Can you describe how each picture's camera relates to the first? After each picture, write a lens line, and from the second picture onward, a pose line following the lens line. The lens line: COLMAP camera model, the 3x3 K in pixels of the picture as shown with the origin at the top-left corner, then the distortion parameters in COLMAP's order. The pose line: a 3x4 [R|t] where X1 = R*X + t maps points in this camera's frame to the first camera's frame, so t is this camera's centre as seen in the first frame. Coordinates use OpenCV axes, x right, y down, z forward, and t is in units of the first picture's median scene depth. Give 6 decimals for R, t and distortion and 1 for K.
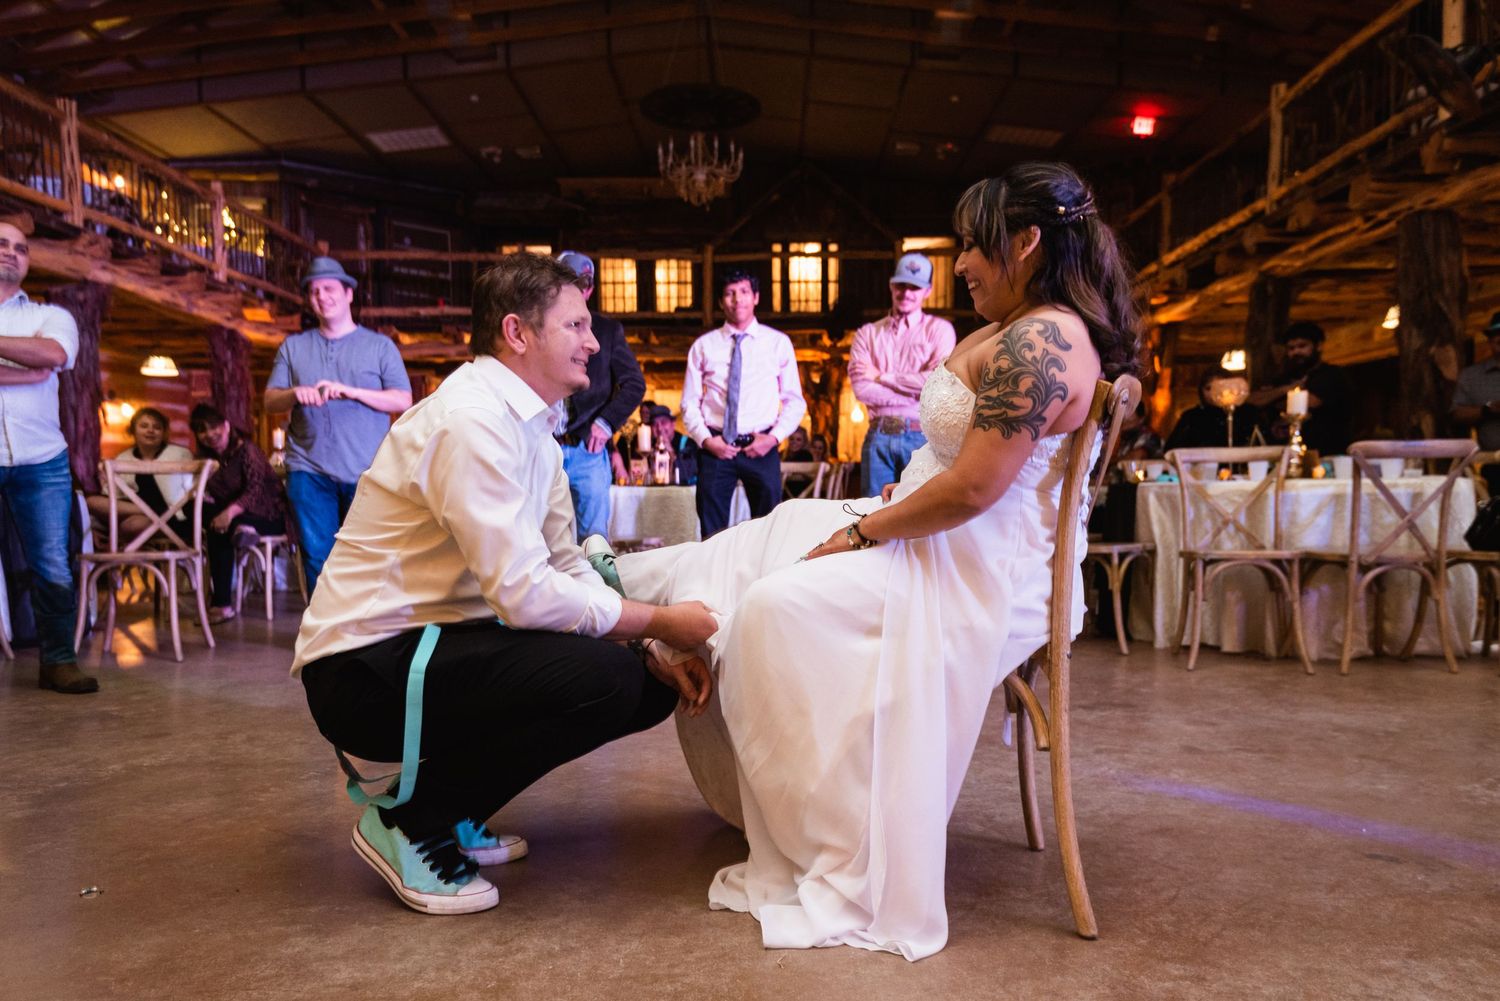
lens RADIAL K [[1085.0, 0, 750.9], [0, 1085.0, 521.6], [0, 0, 1]] dist [0.112794, -0.002009]
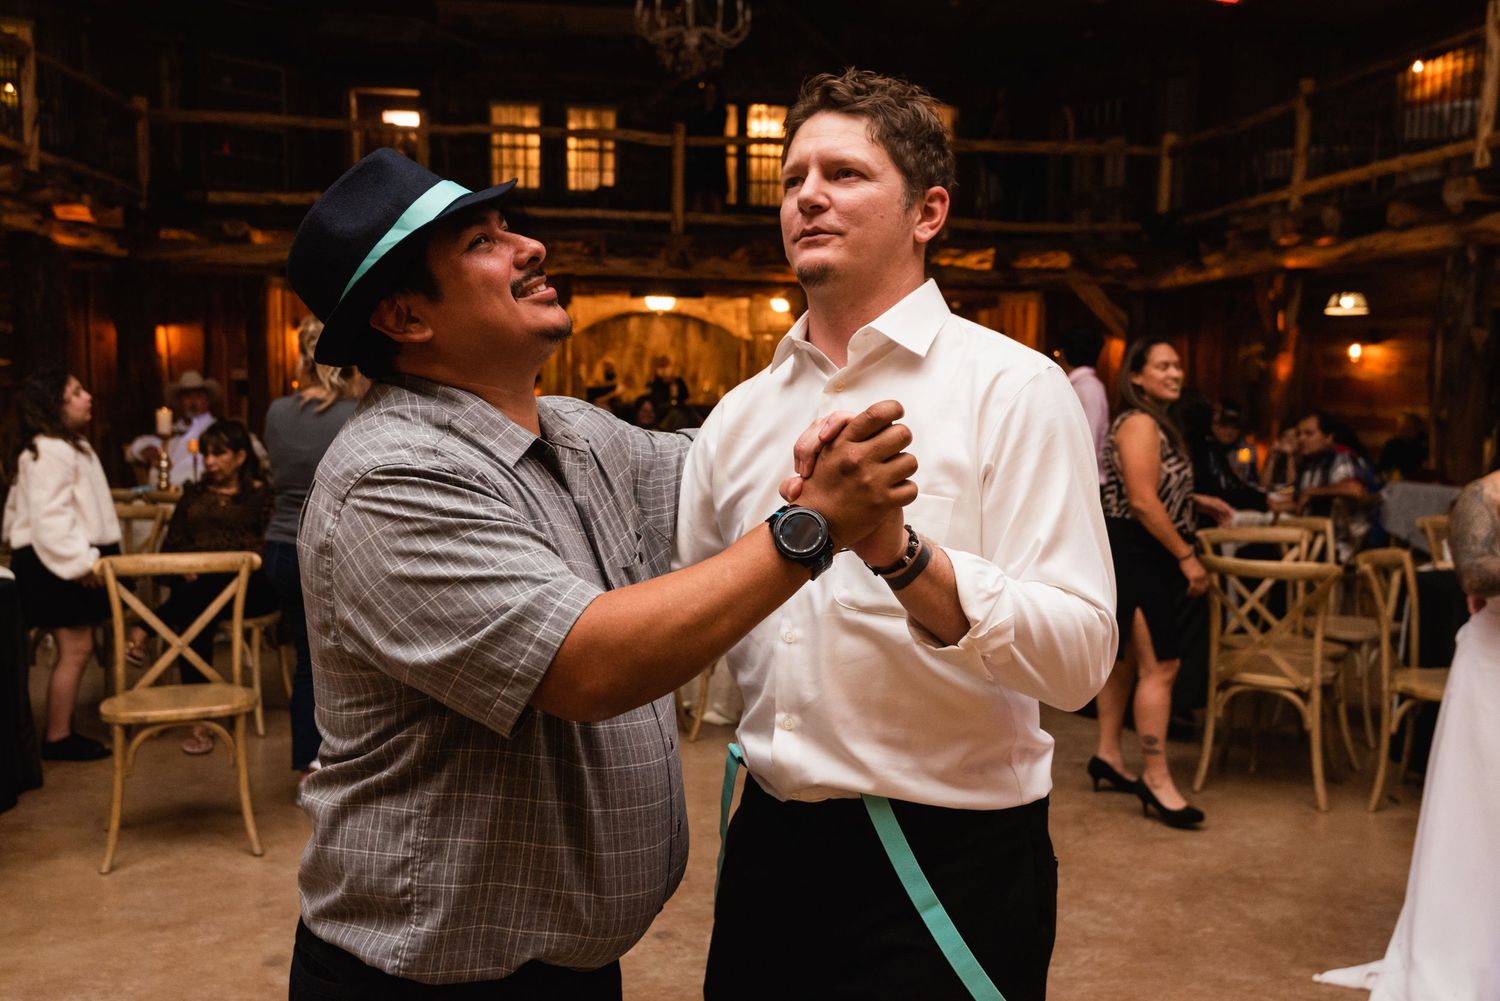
lens RADIAL K [[1395.2, 0, 750.0], [0, 1395.2, 500.5], [0, 0, 1]] dist [0.105221, -0.106570]
pose [[0.992402, 0.010082, 0.122624, -0.125080], [-0.017981, 0.997821, 0.063482, -0.068308], [-0.121716, -0.065205, 0.990421, 0.034979]]
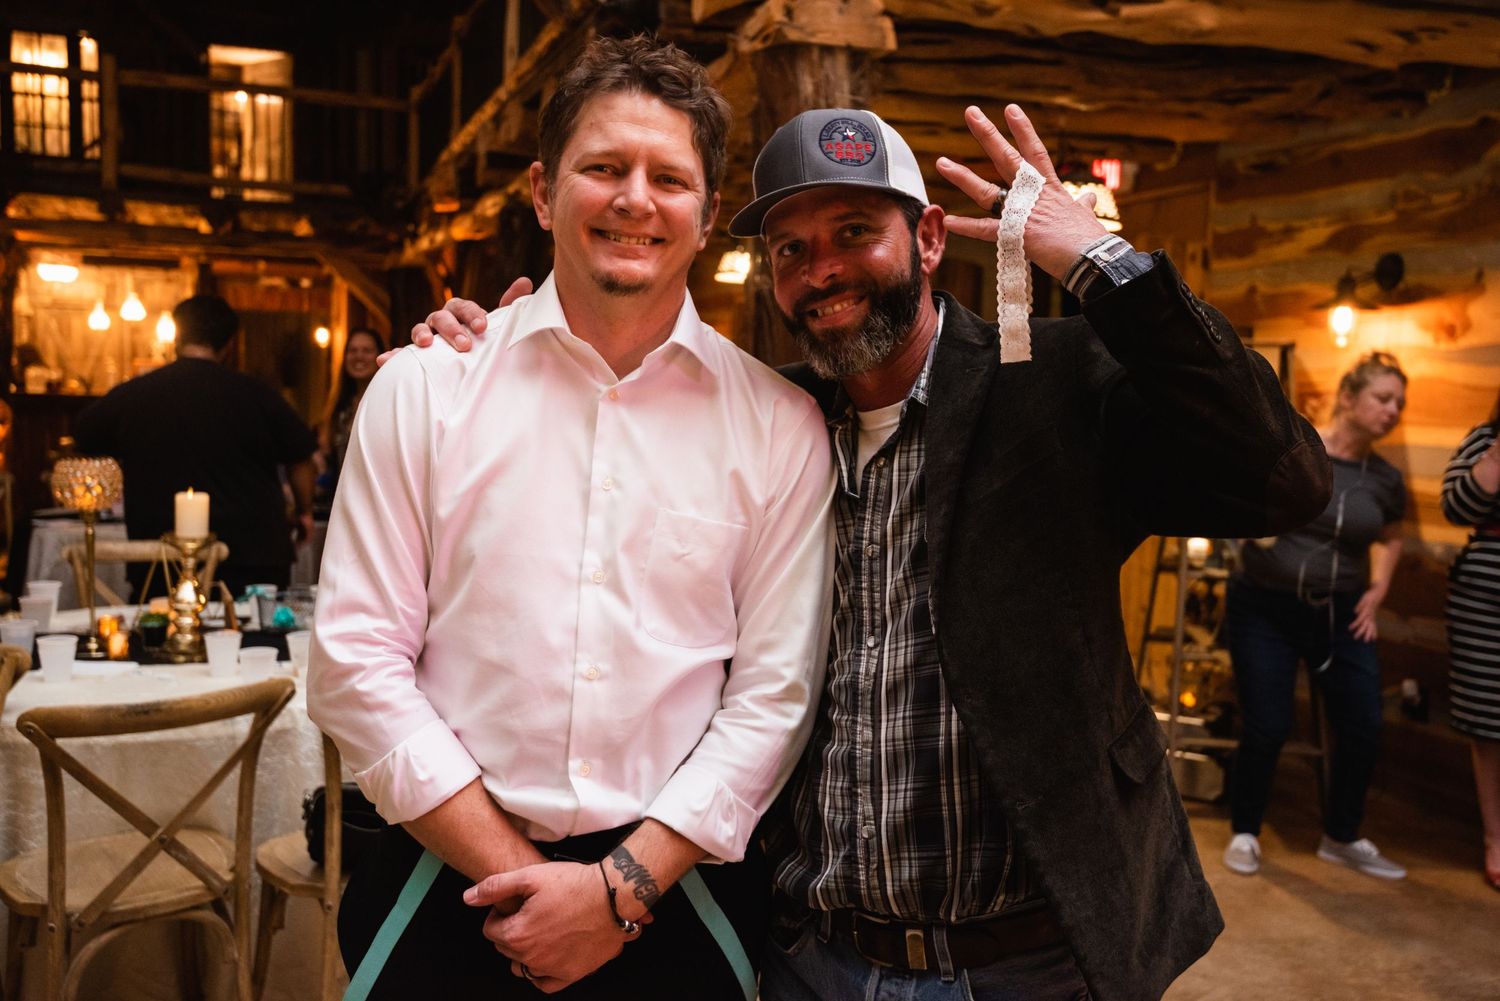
lens RADIAL K [[1388.0, 0, 750.0], [0, 1388.0, 500.5], [0, 0, 1]] dist [0.109129, -0.150961]
pose [[0.934442, 0.005106, 0.356079, 0.224040], [-0.028042, 0.997847, 0.059281, -0.072451], [-0.355010, -0.065380, 0.932574, 0.119513]]
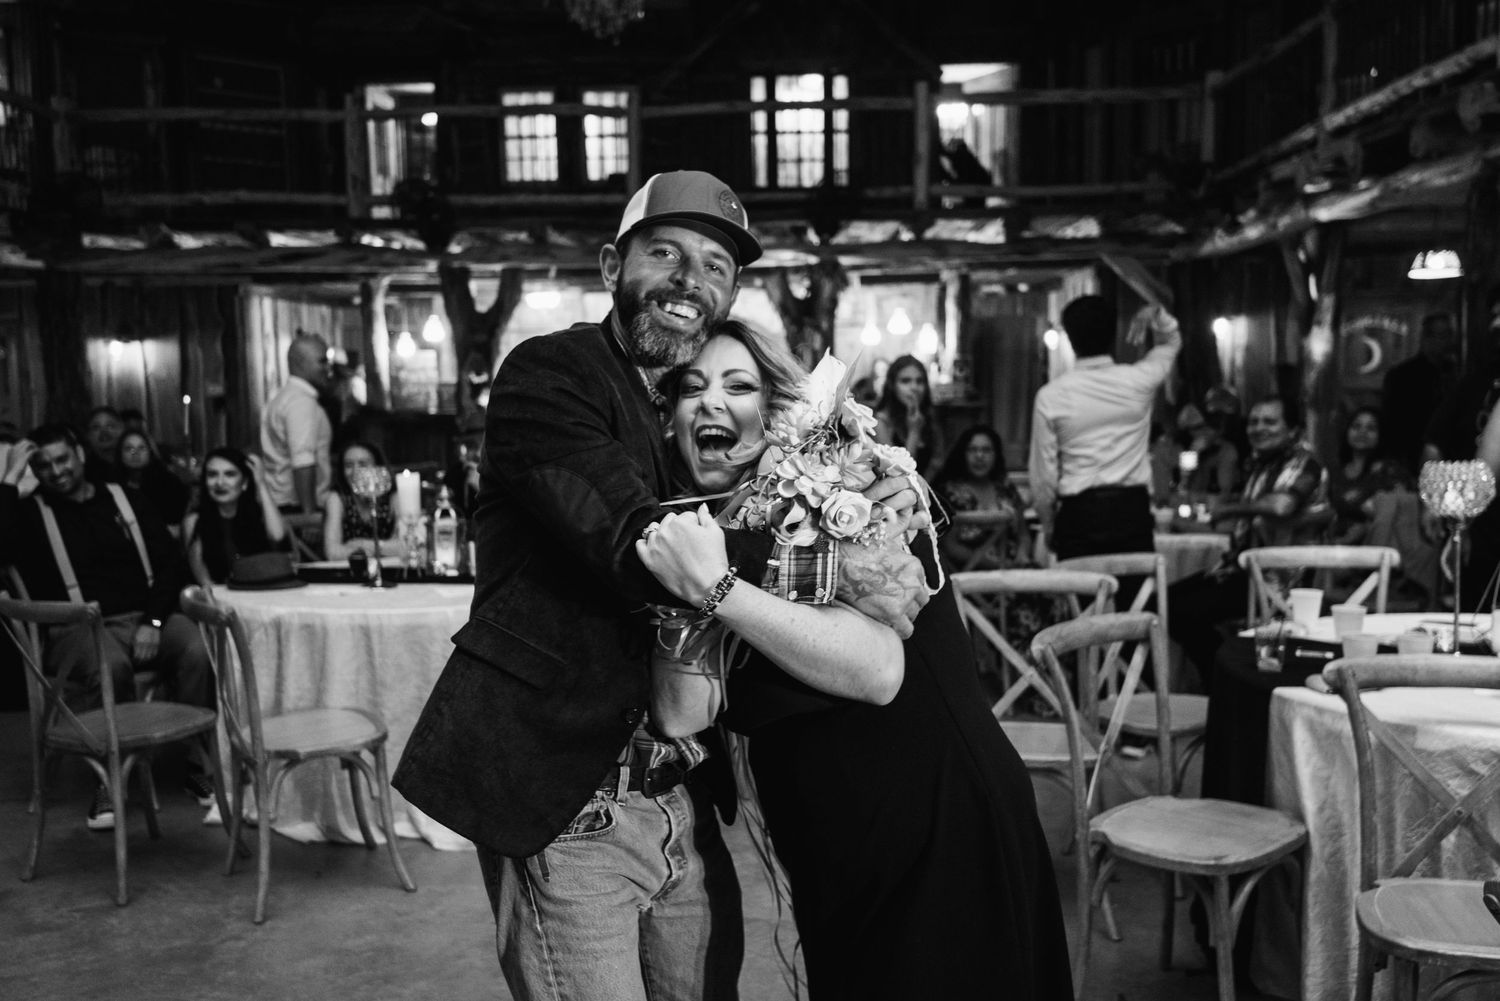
lens RADIAL K [[1395.2, 0, 750.0], [0, 1395.2, 500.5], [0, 0, 1]] dist [0.105221, -0.106570]
pose [[0.999702, -0.007192, -0.023329, 0.058800], [0.008662, 0.997942, 0.063529, -0.070980], [0.022824, -0.063712, 0.997707, 0.162003]]
